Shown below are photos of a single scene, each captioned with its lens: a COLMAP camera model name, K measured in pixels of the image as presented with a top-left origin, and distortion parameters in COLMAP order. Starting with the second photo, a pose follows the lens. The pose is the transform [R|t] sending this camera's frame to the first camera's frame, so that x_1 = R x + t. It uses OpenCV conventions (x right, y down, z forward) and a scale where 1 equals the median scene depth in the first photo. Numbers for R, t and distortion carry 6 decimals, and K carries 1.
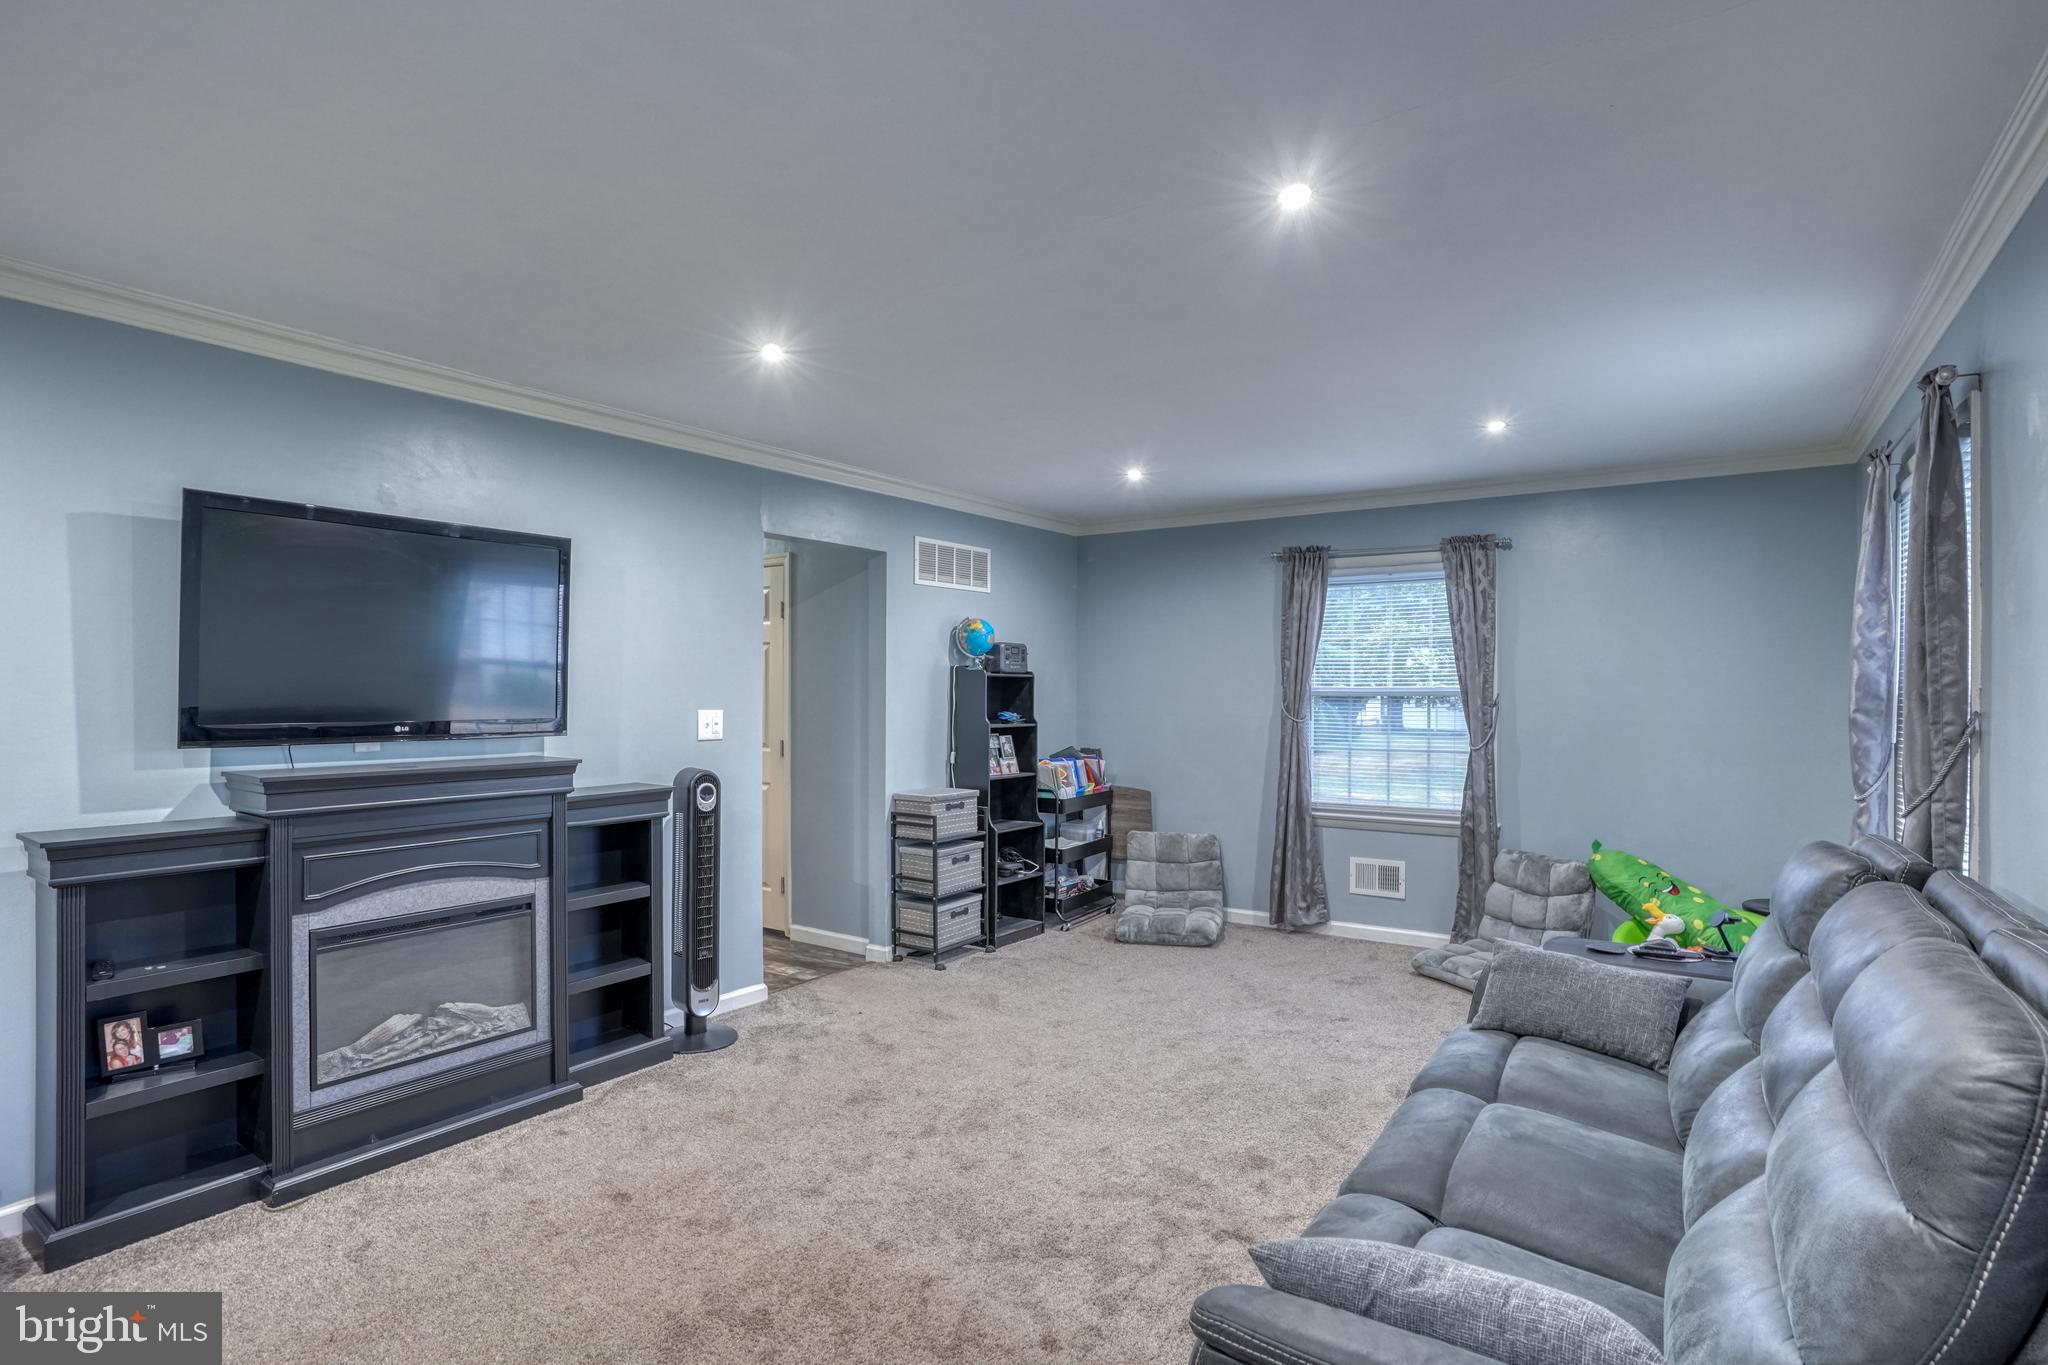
lens RADIAL K [[1020.7, 0, 1034.8], [0, 1020.7, 681.6], [0, 0, 1]] dist [-0.066489, 0.024059]
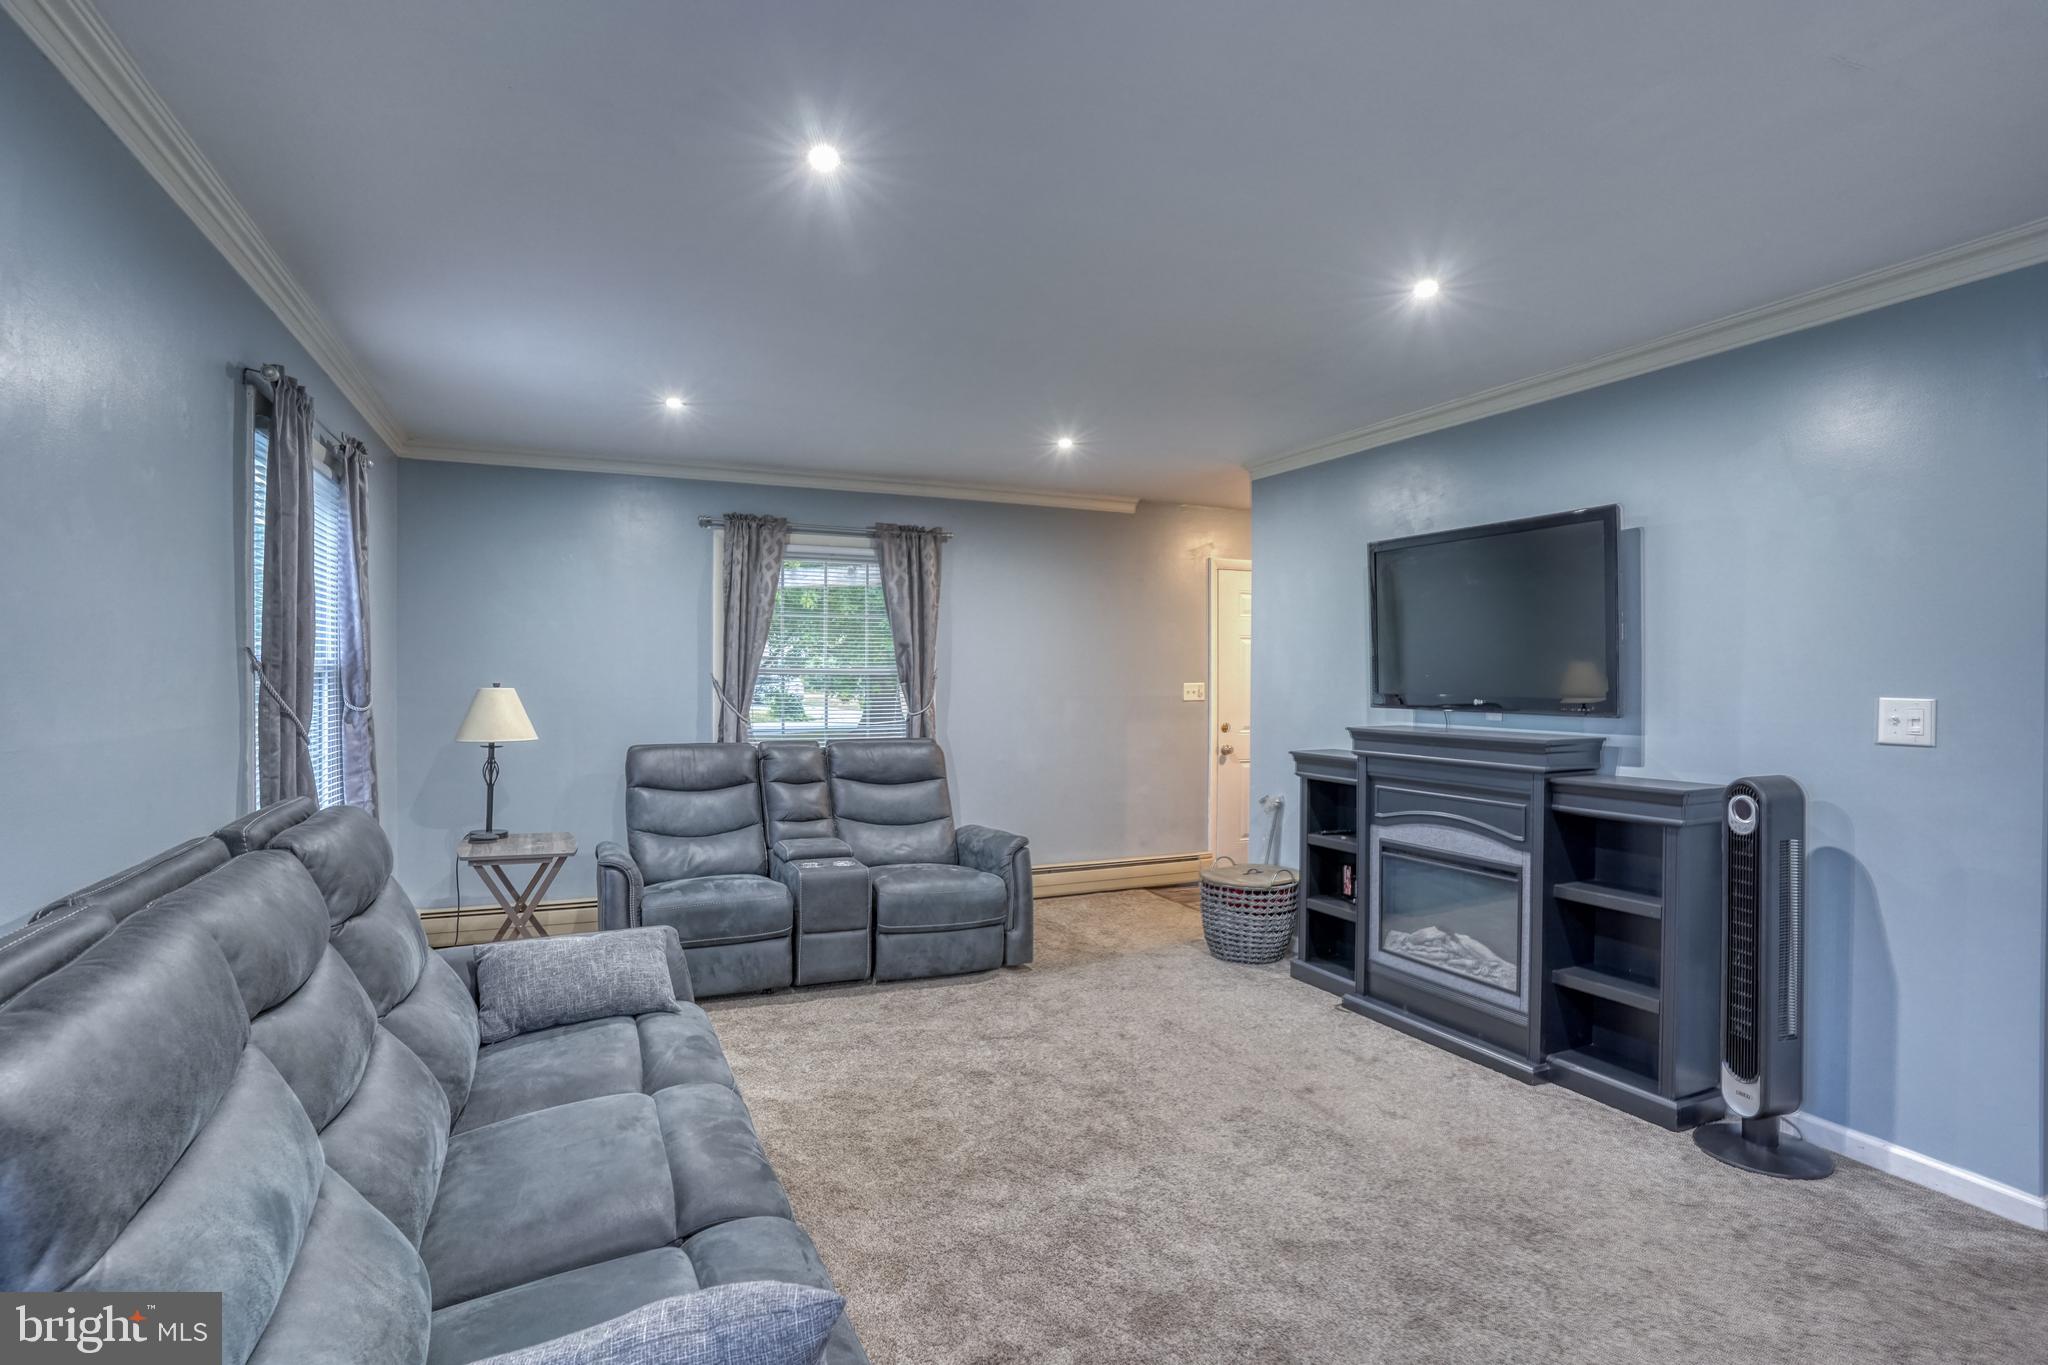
lens RADIAL K [[1020.7, 0, 995.6], [0, 1020.7, 635.6], [0, 0, 1]] dist [-0.066489, 0.024059]
pose [[-0.523308, -0.031527, -0.851560, 0.530065], [0.006227, 0.999147, -0.040817, 0.010028], [0.852121, -0.026662, -0.522665, 0.851621]]
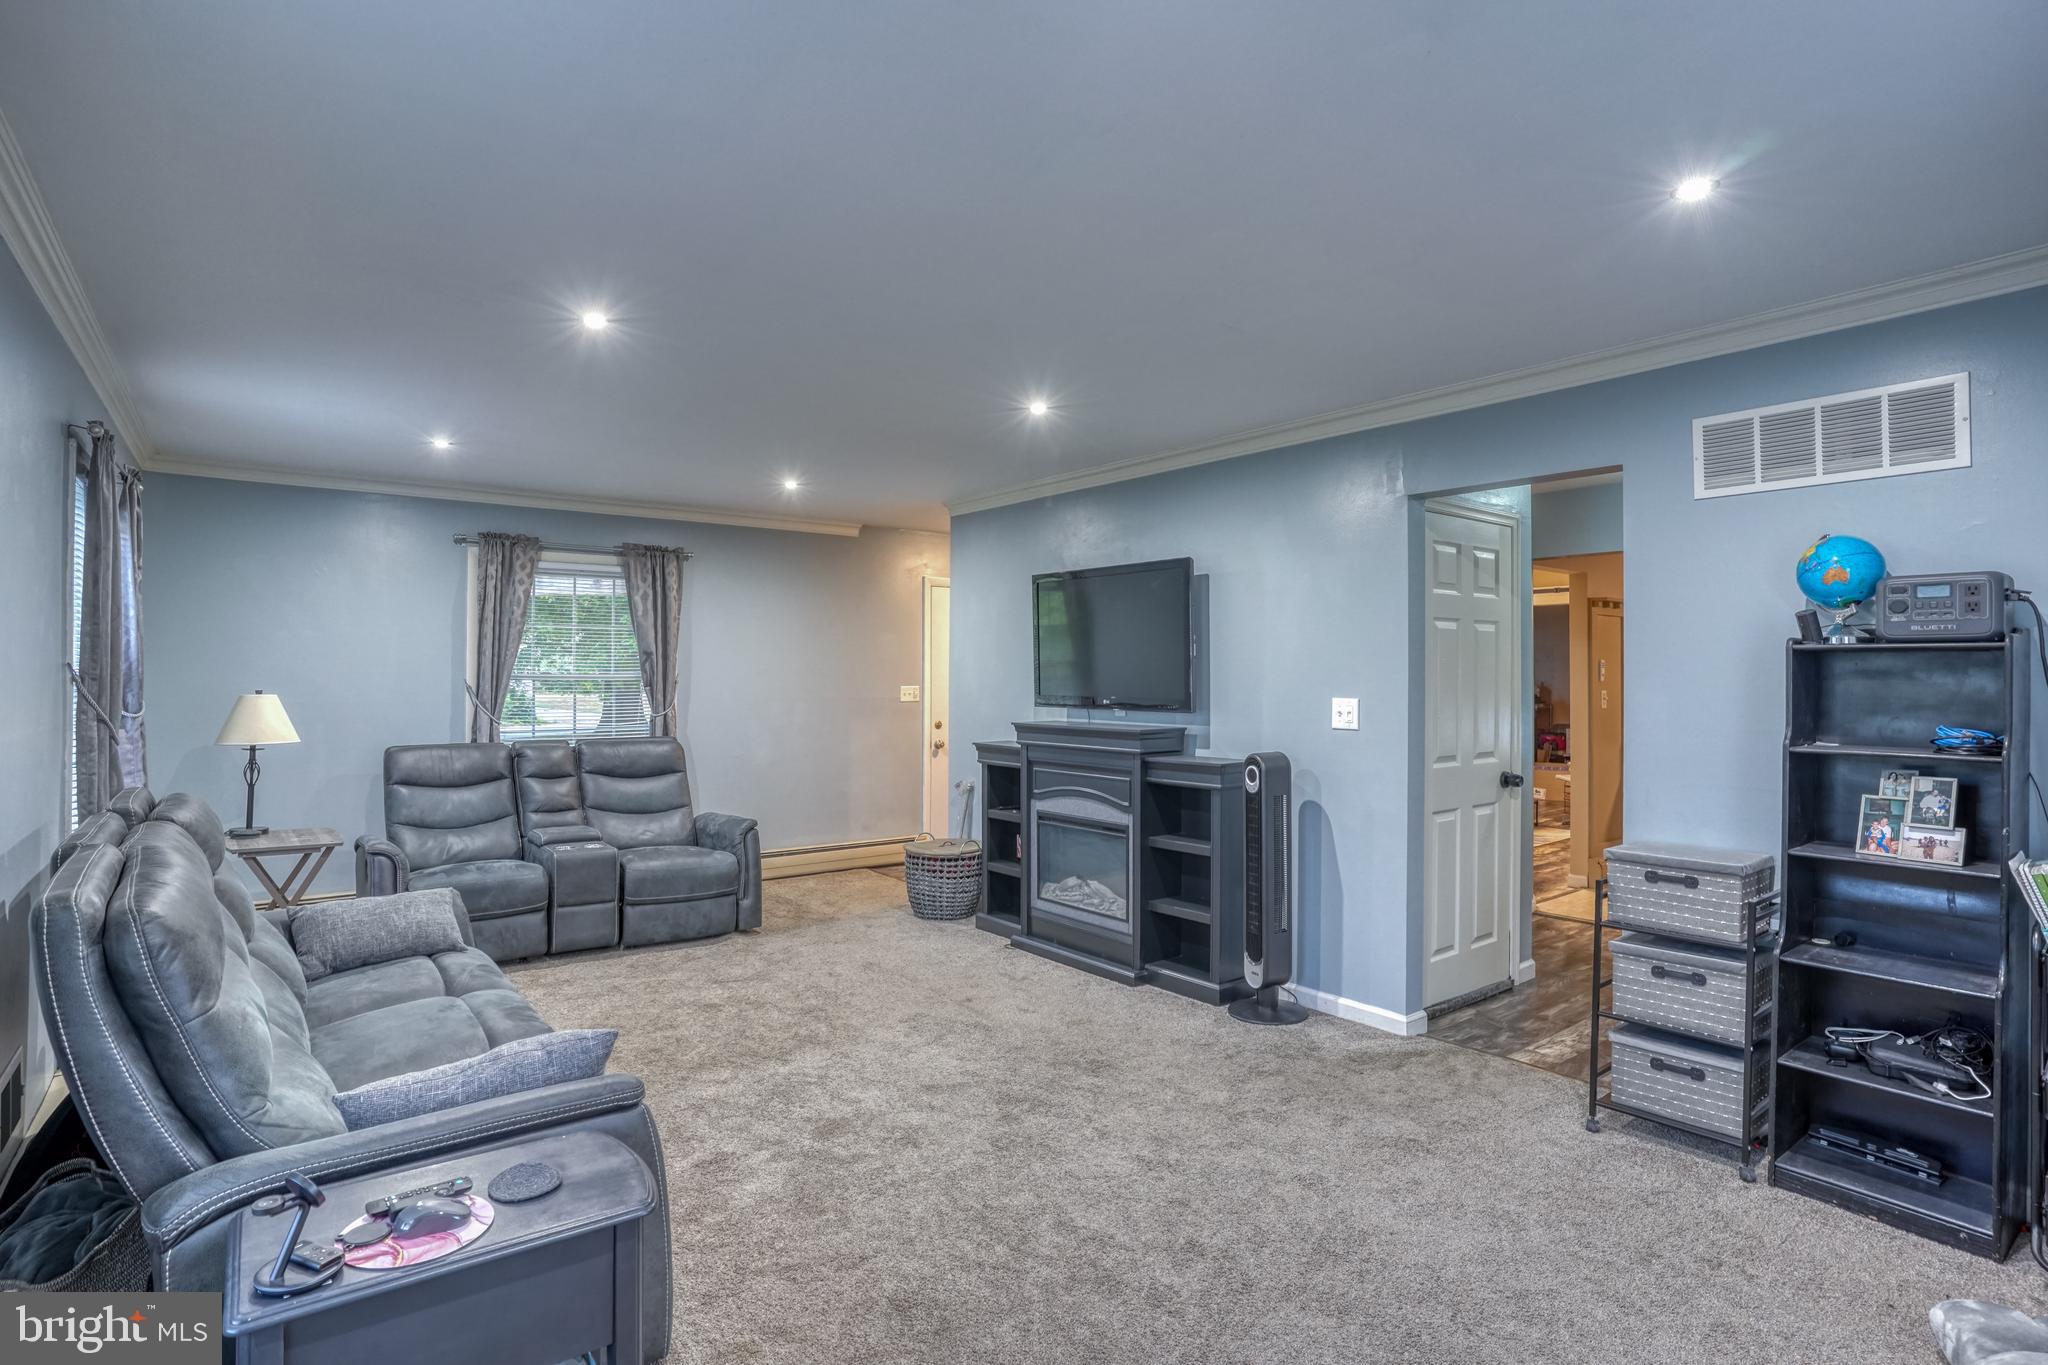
lens RADIAL K [[1020.7, 0, 966.9], [0, 1020.7, 631.7], [0, 0, 1]] dist [-0.066489, 0.024059]
pose [[-0.328165, -0.037726, -0.943867, 0.712458], [0.009614, 0.999017, -0.043273, 0.003464], [0.944572, -0.023275, -0.327480, 0.984660]]
